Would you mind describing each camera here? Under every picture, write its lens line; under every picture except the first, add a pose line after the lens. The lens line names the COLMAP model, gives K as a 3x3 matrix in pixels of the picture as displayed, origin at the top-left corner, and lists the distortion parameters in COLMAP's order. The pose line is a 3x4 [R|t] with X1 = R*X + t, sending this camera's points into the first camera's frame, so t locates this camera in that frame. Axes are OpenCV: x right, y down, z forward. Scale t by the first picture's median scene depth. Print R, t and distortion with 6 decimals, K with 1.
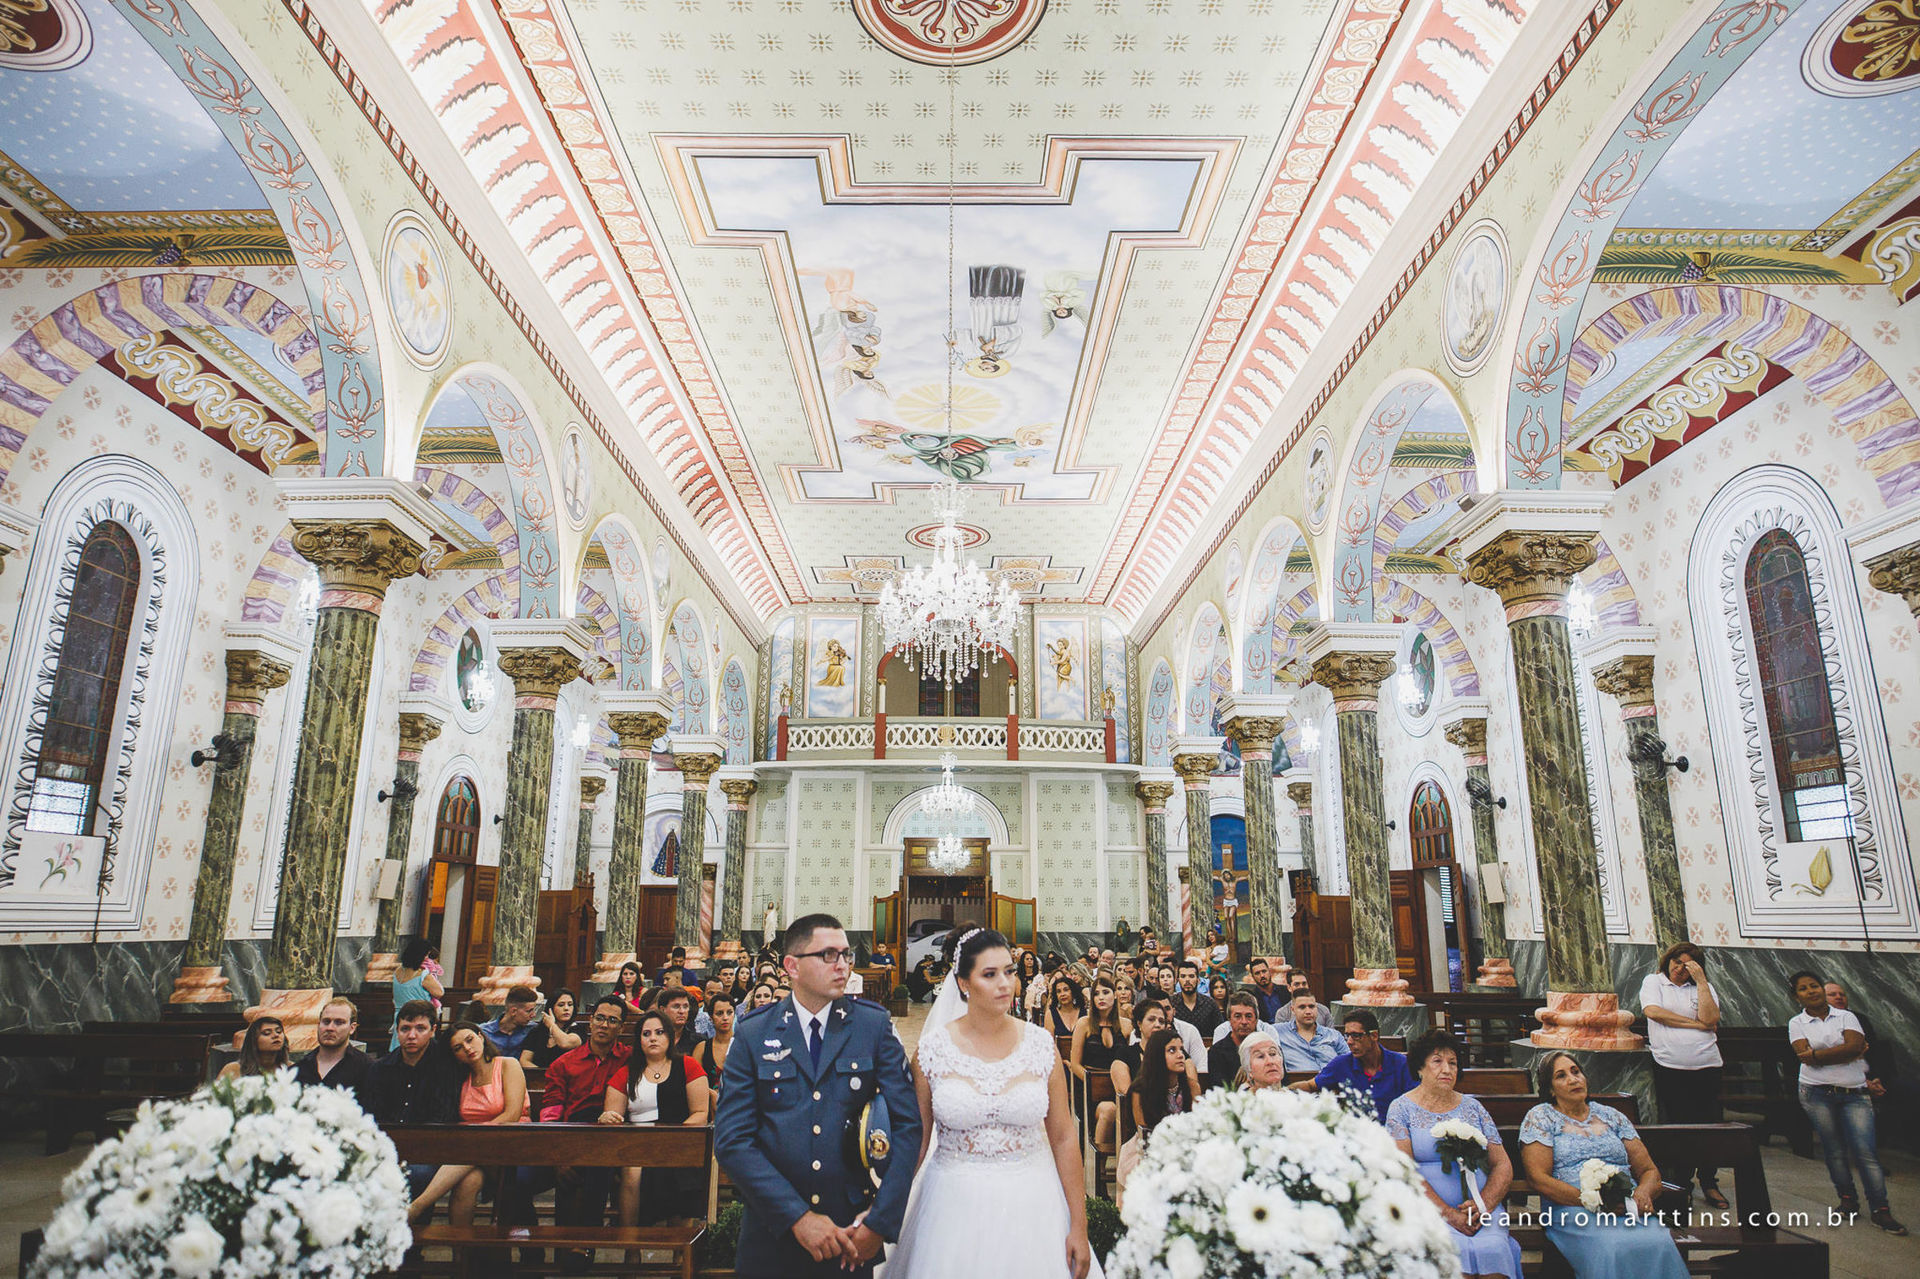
lens RADIAL K [[1157.2, 0, 960.9], [0, 1157.2, 635.4], [0, 0, 1]] dist [-0.007460, -0.004981]
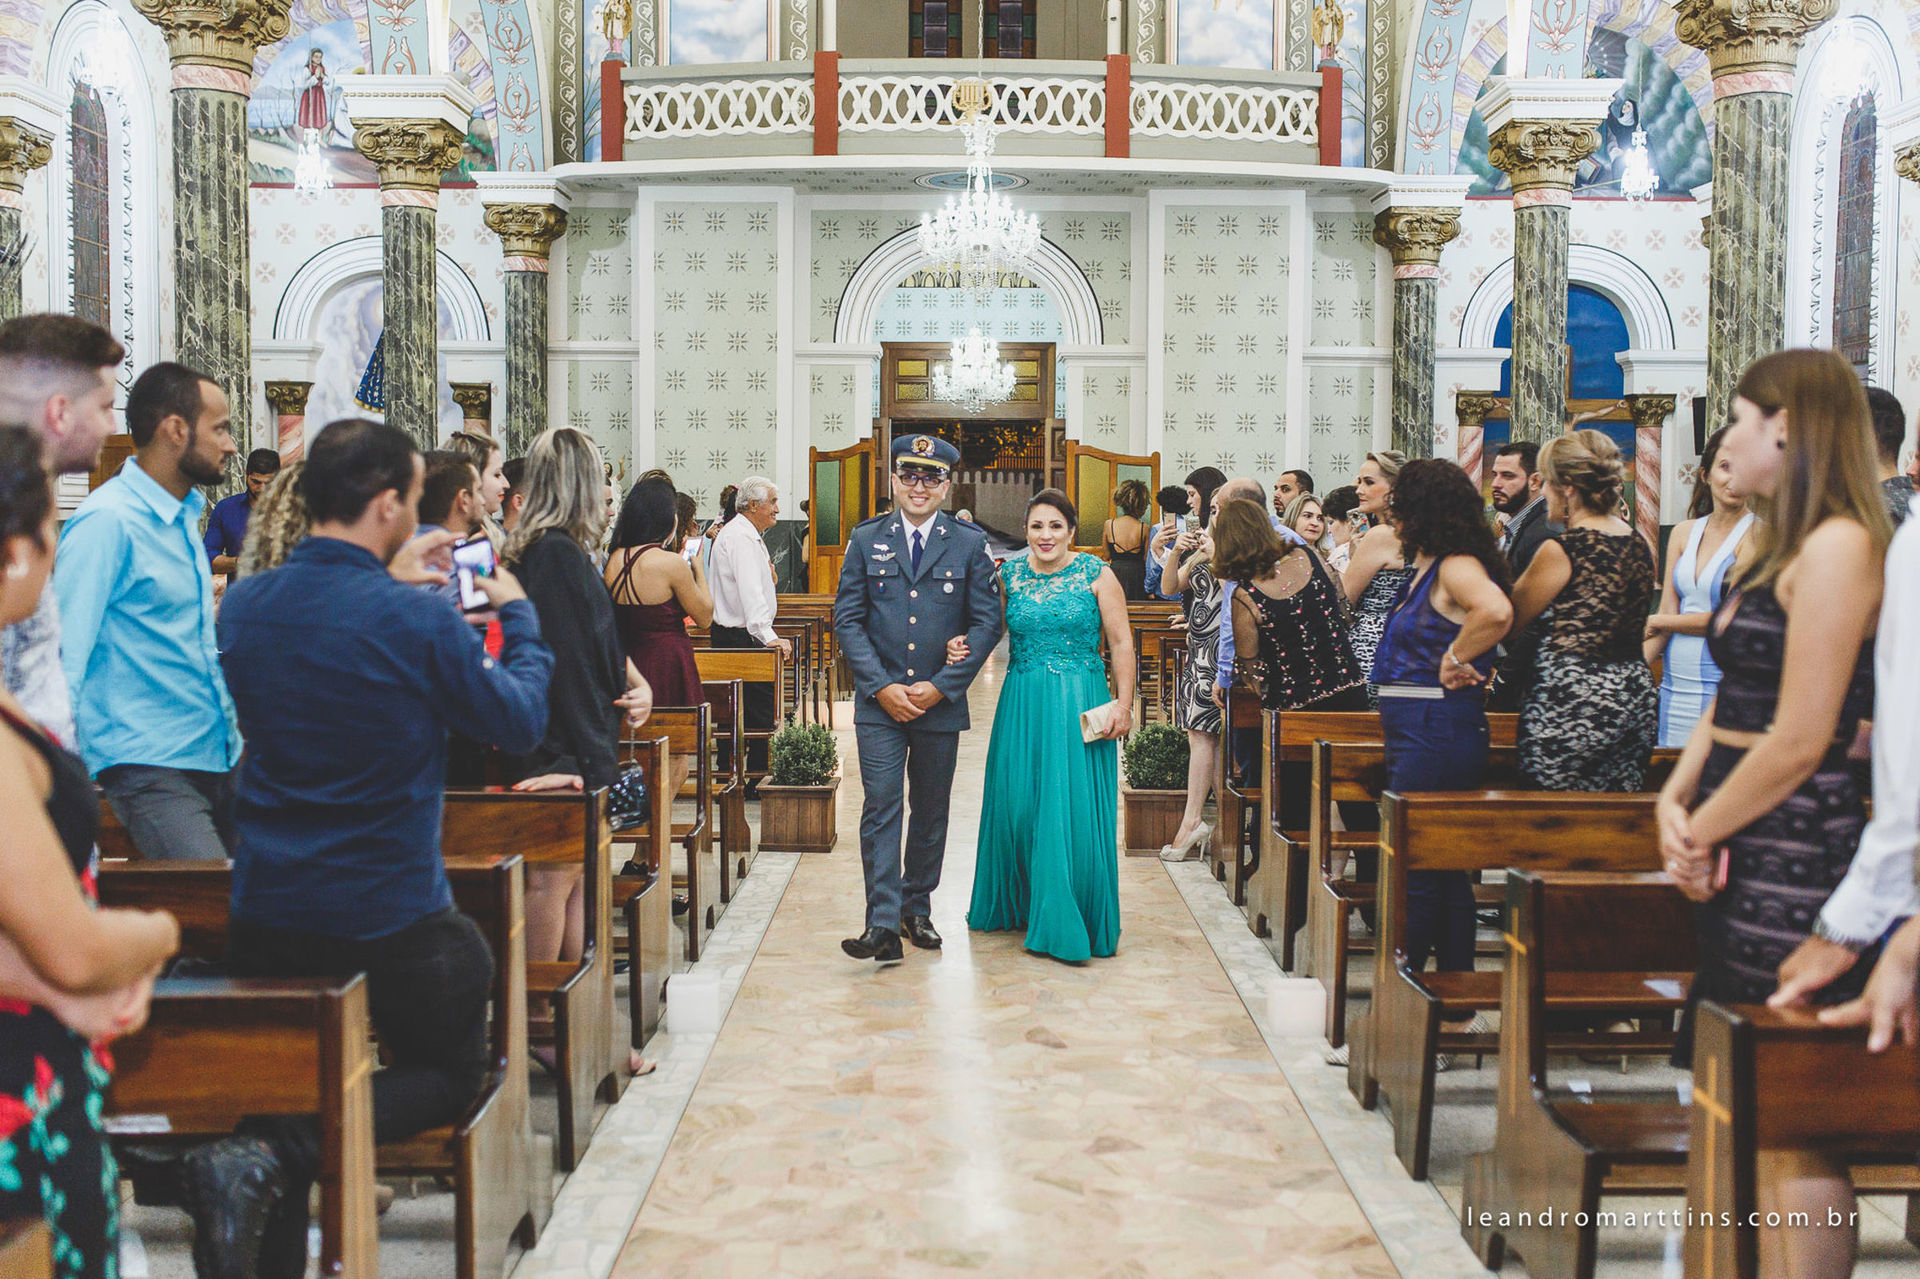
lens RADIAL K [[1856.1, 0, 967.6], [0, 1856.1, 627.1], [0, 0, 1]] dist [-0.001873, 0.000000]
pose [[0.999996, 0.000881, -0.002746, -0.011798], [-0.000045, 0.956858, 0.290555, 0.072105], [0.002883, -0.290554, 0.956854, 0.242896]]
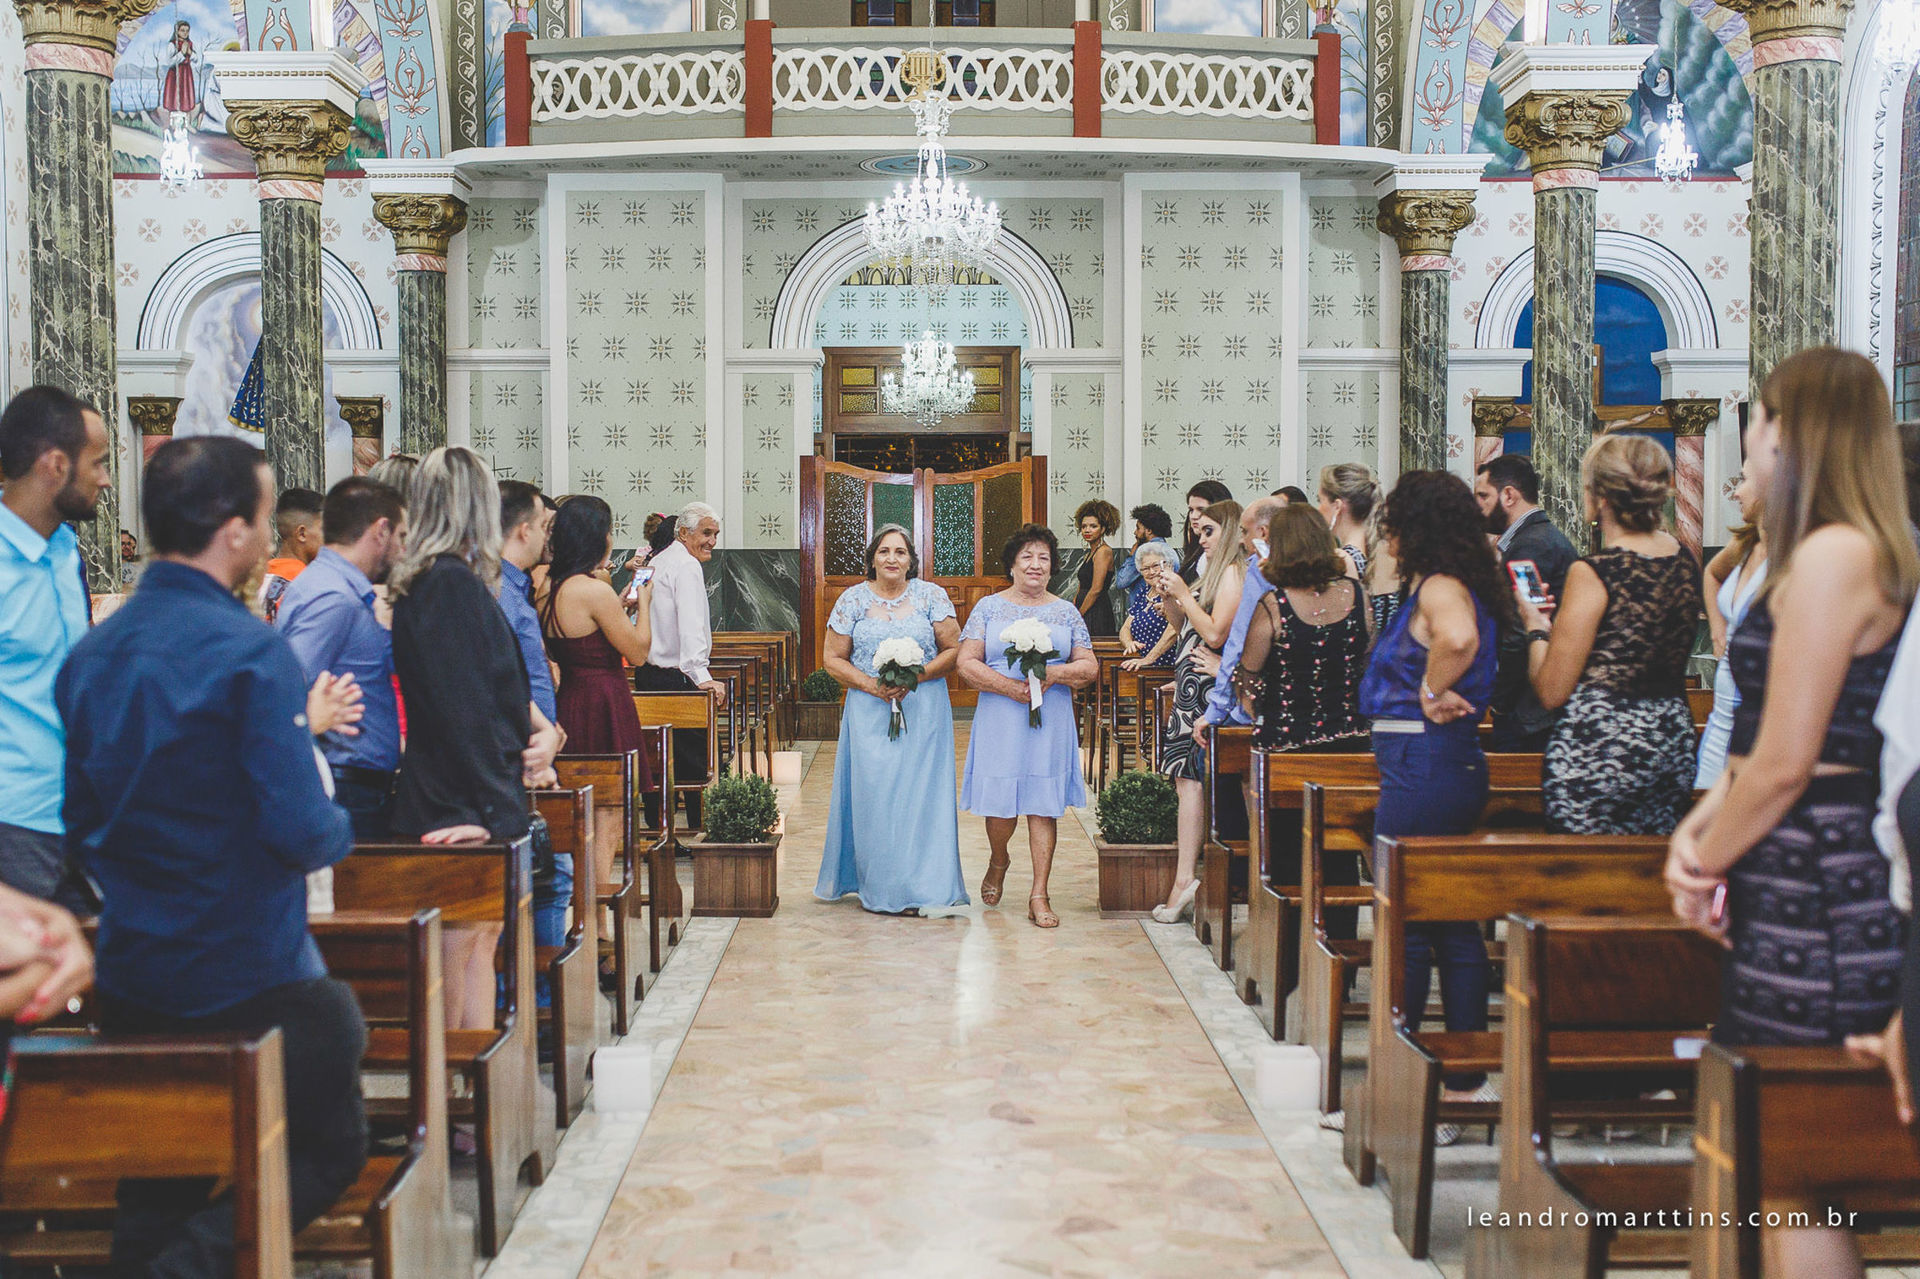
lens RADIAL K [[2119.1, 0, 926.4], [0, 2119.1, 671.6], [0, 0, 1]] dist [-0.001968, 0.000000]
pose [[0.999971, -0.007482, -0.001625, -0.011503], [0.007631, 0.956810, 0.290614, 0.070649], [-0.000620, -0.290617, 0.956839, 0.233832]]
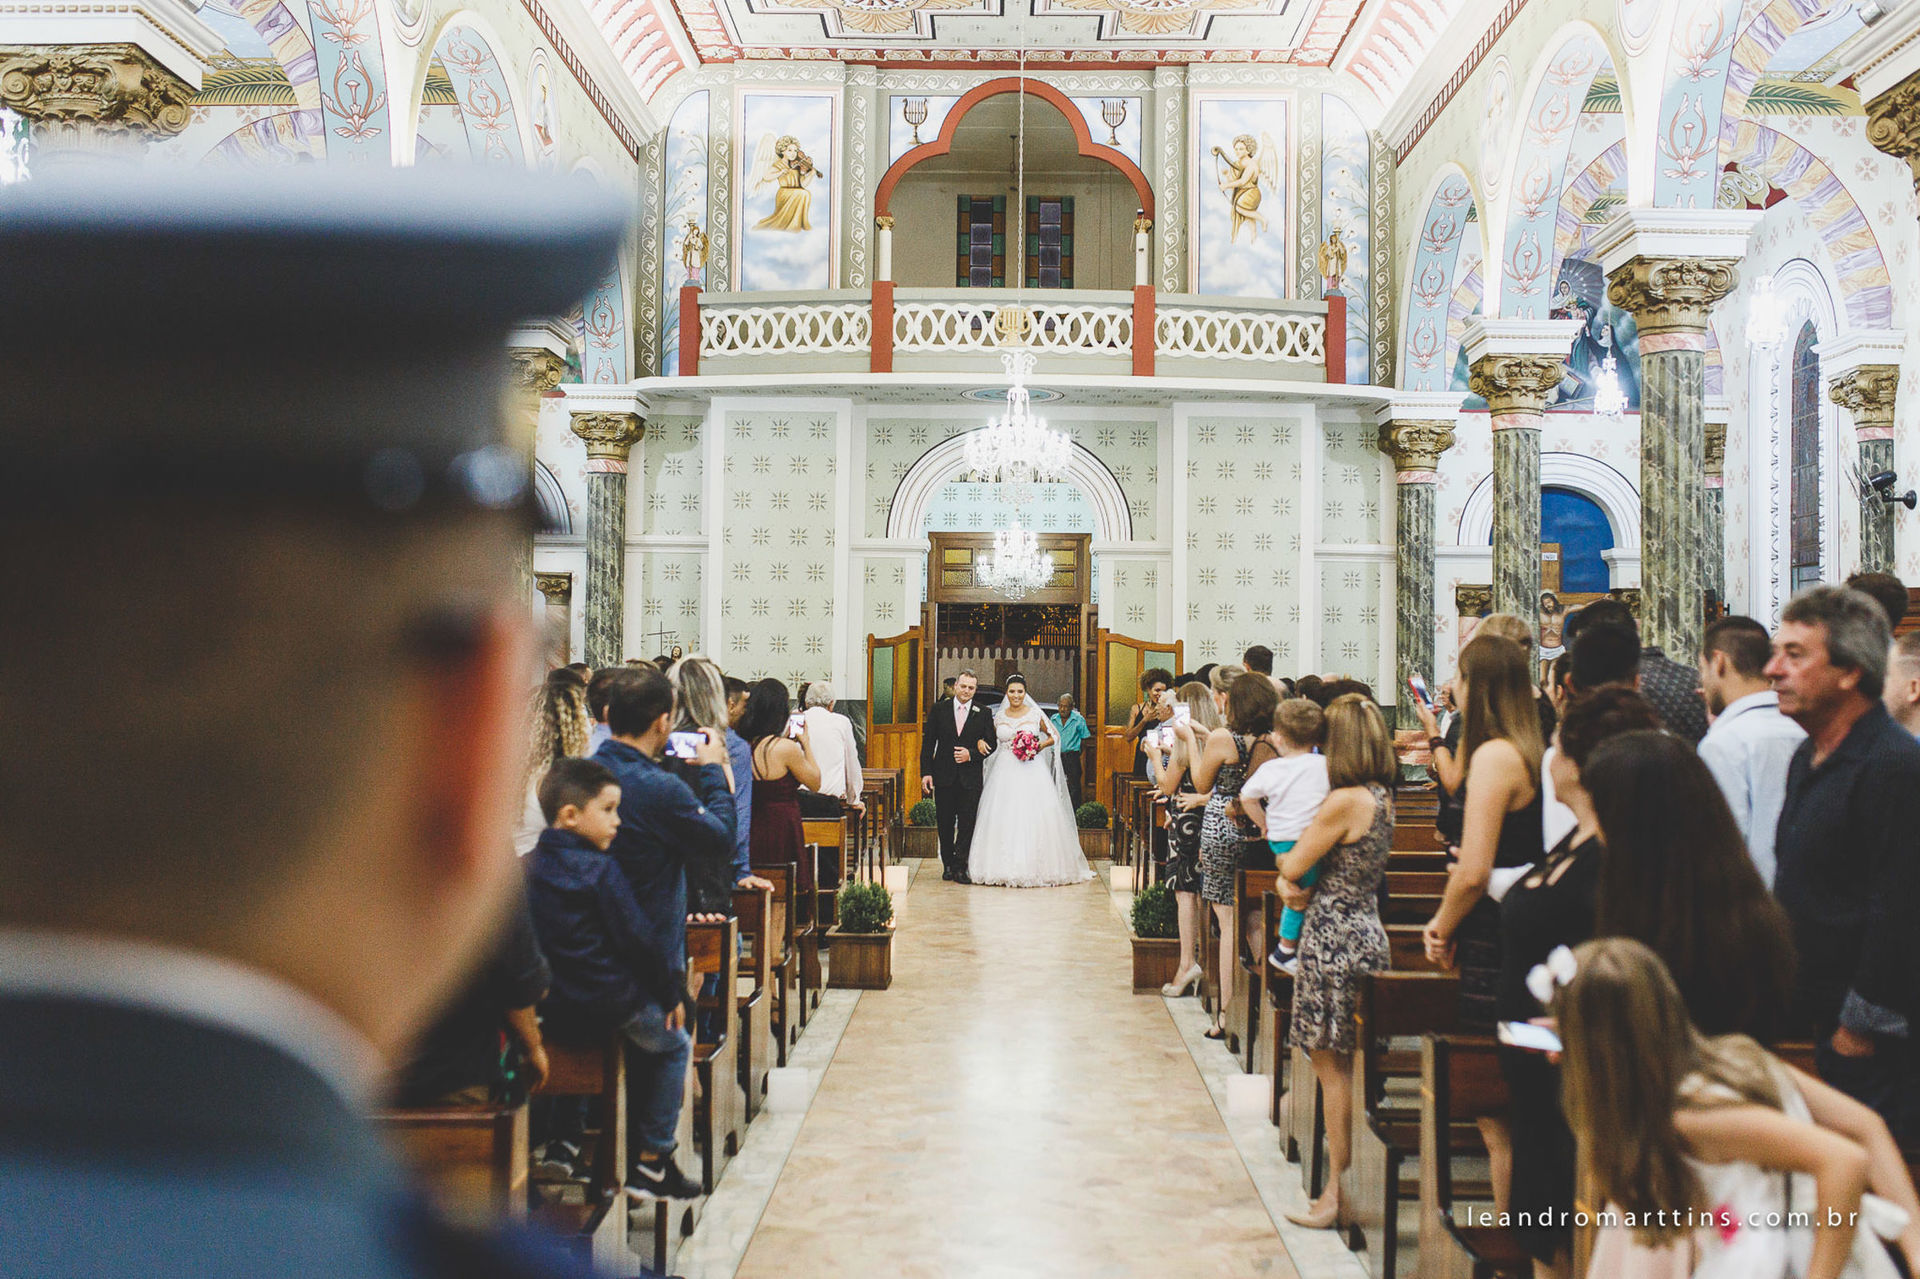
lens RADIAL K [[1920.8, 0, 1012.7], [0, 1920.8, 626.9], [0, 0, 1]] dist [0.001080, 0.000000]
pose [[0.999978, 0.005808, -0.003288, -0.008950], [-0.005010, 0.978720, 0.205137, 0.042897], [0.004410, -0.205116, 0.978728, 0.150746]]
